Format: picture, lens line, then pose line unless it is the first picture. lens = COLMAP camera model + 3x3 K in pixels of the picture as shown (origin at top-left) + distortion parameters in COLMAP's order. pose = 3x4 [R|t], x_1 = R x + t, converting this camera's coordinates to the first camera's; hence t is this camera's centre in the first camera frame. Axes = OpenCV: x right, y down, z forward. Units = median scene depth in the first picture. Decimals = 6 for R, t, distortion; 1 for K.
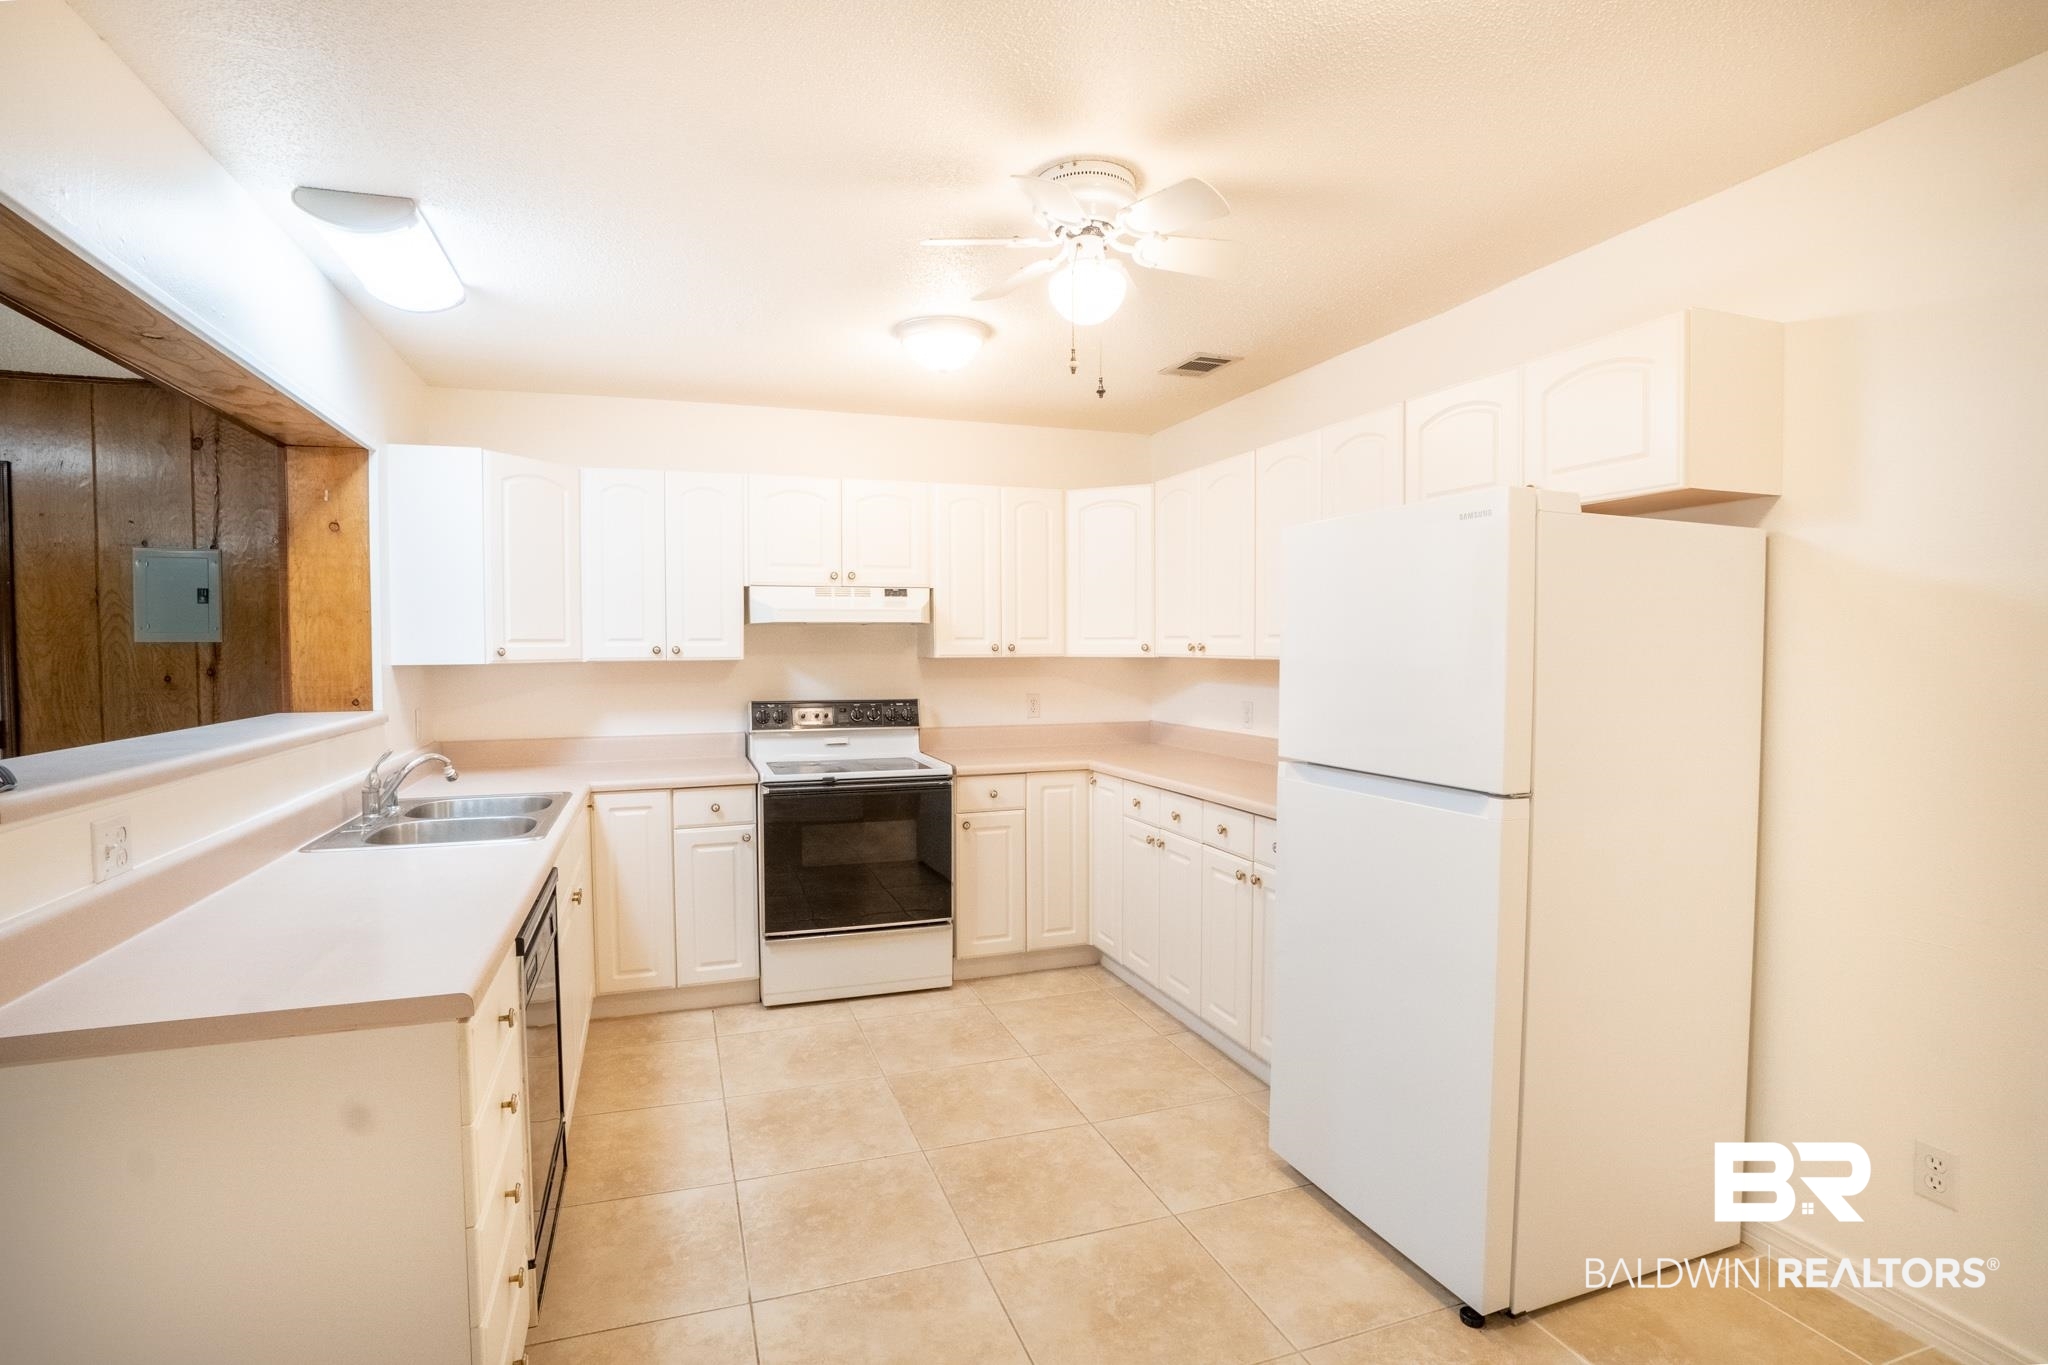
lens RADIAL K [[980.5, 0, 1004.3], [0, 980.5, 679.8], [0, 0, 1]] dist [-0.063842, 0.025449]
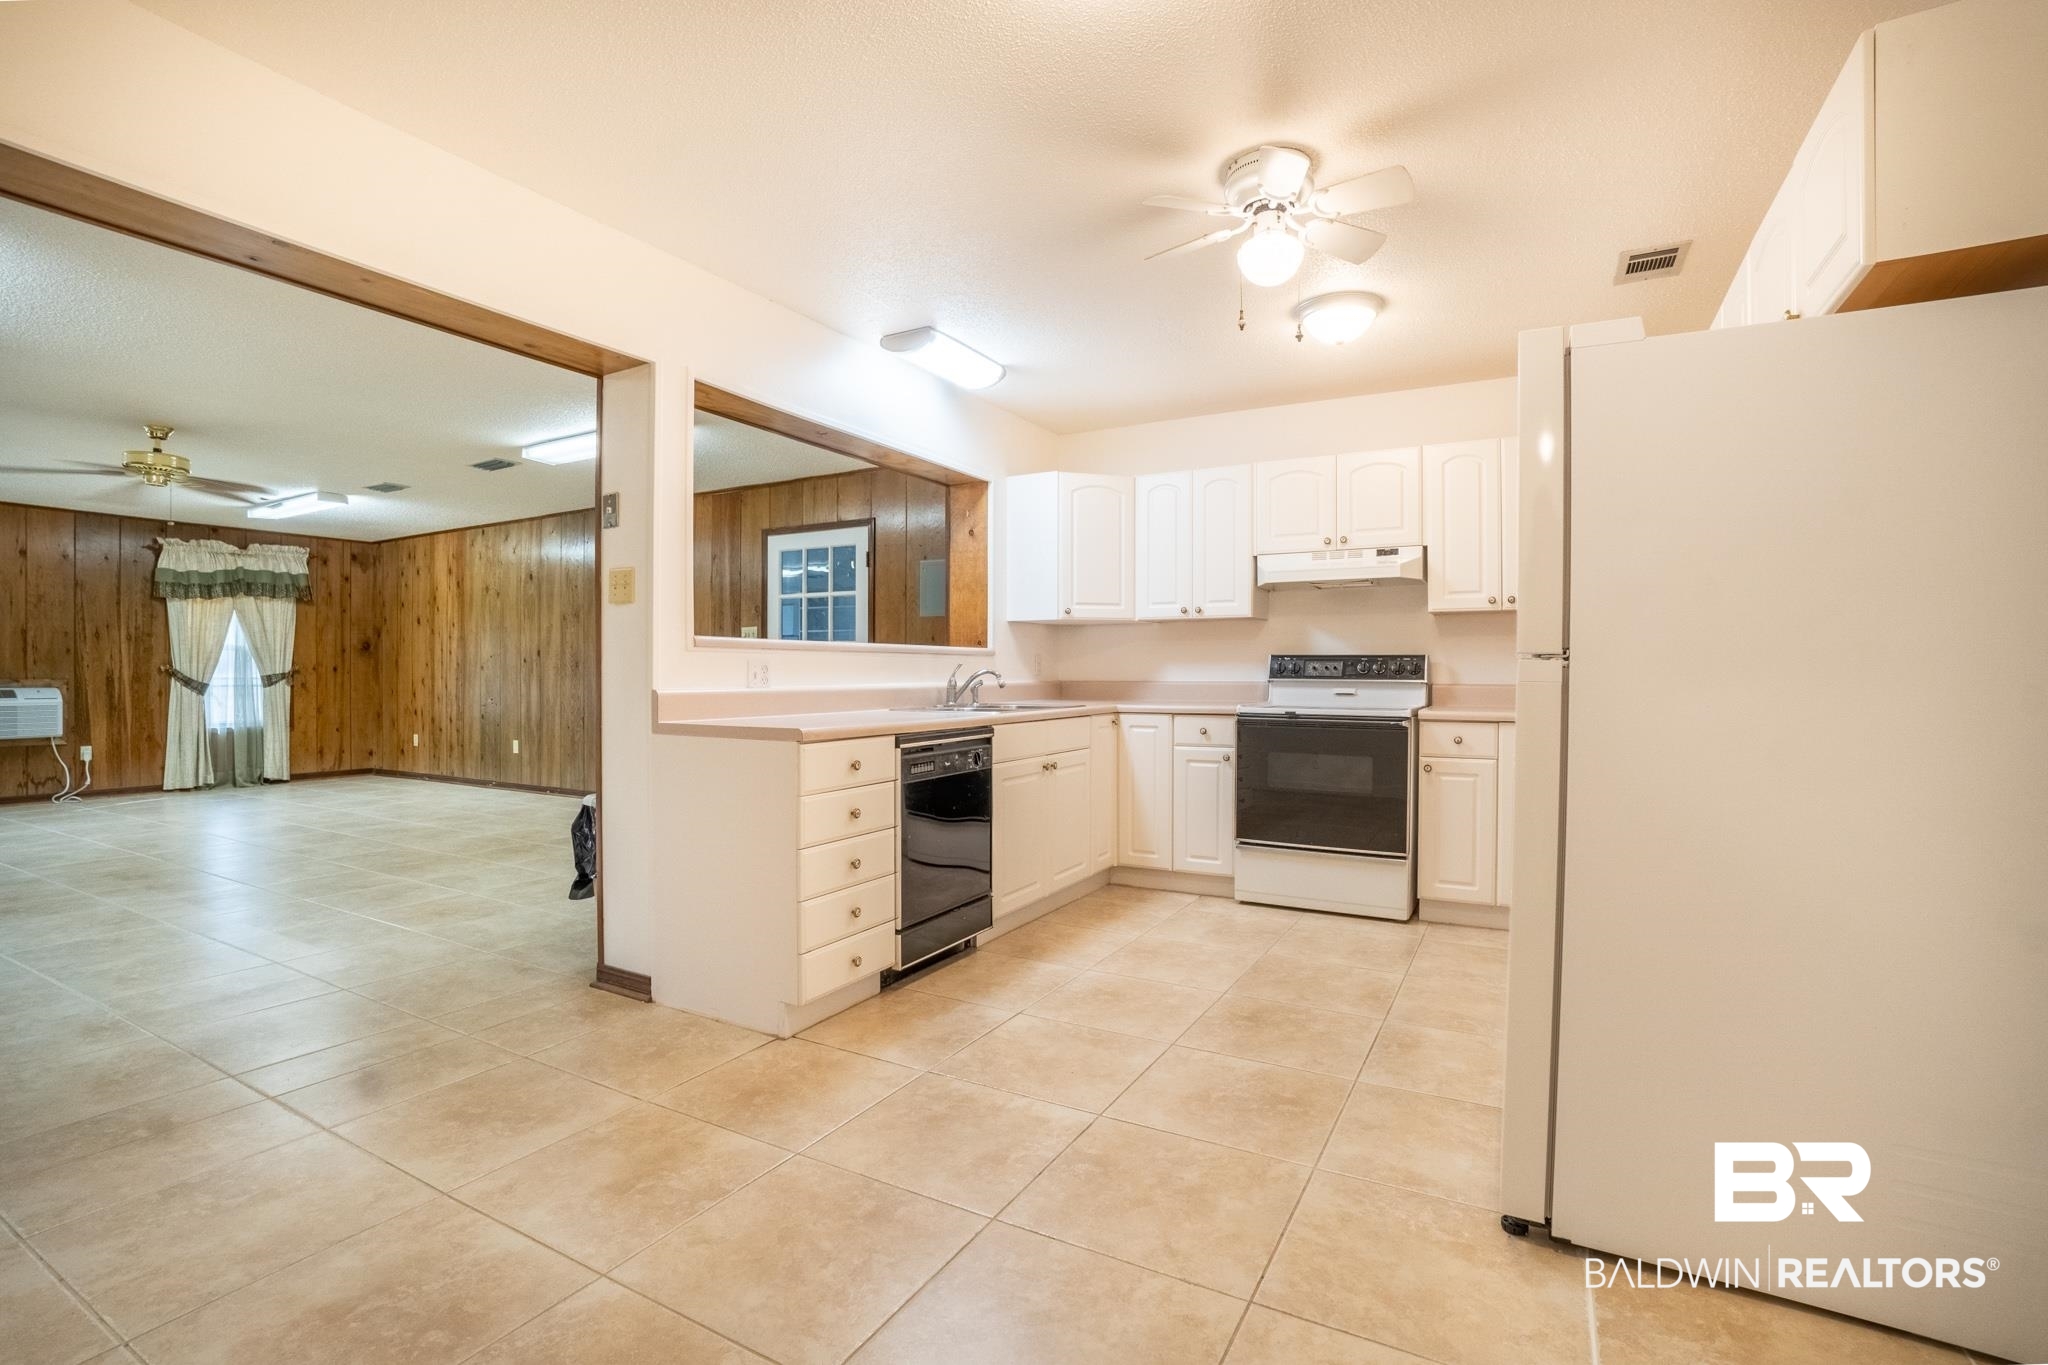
lens RADIAL K [[948.6, 0, 1001.3], [0, 948.6, 680.8], [0, 0, 1]] dist [-0.062148, 0.022512]
pose [[0.654765, 0.011484, -0.755746, 0.446563], [-0.030145, 0.999486, -0.010929, 0.087036], [0.755231, 0.029938, 0.654774, 0.007563]]
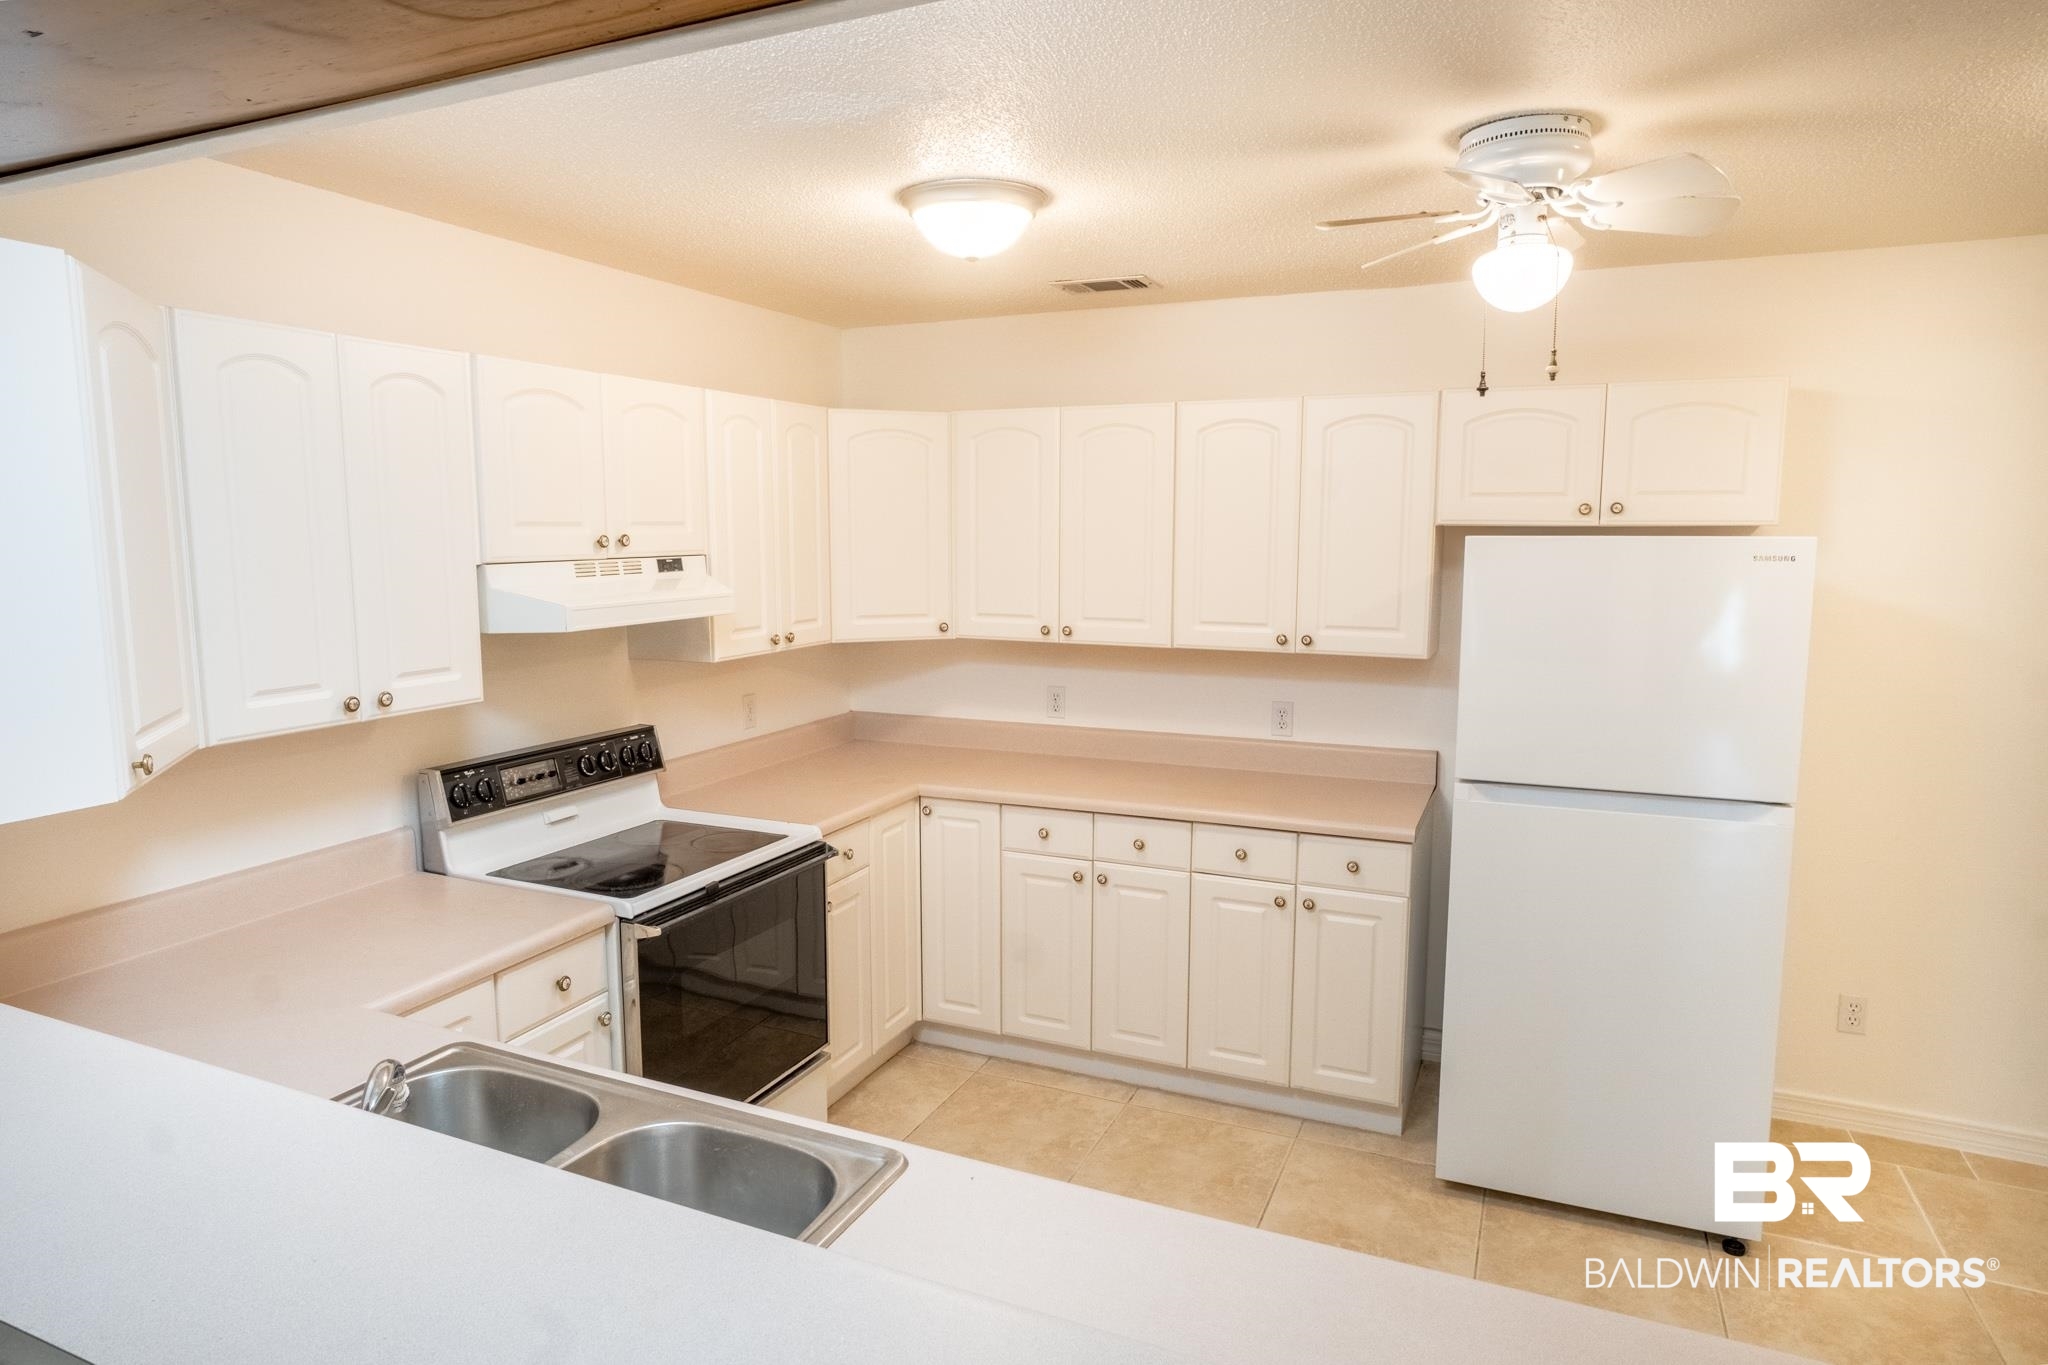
lens RADIAL K [[1200.7, 0, 1005.0], [0, 1200.7, 675.9], [0, 0, 1]] dist [-0.030186, 0.022284]
pose [[0.688449, -0.088069, 0.719918, -0.589704], [0.023973, 0.994821, 0.098774, -0.101205], [-0.724888, -0.050743, 0.686995, 0.363161]]
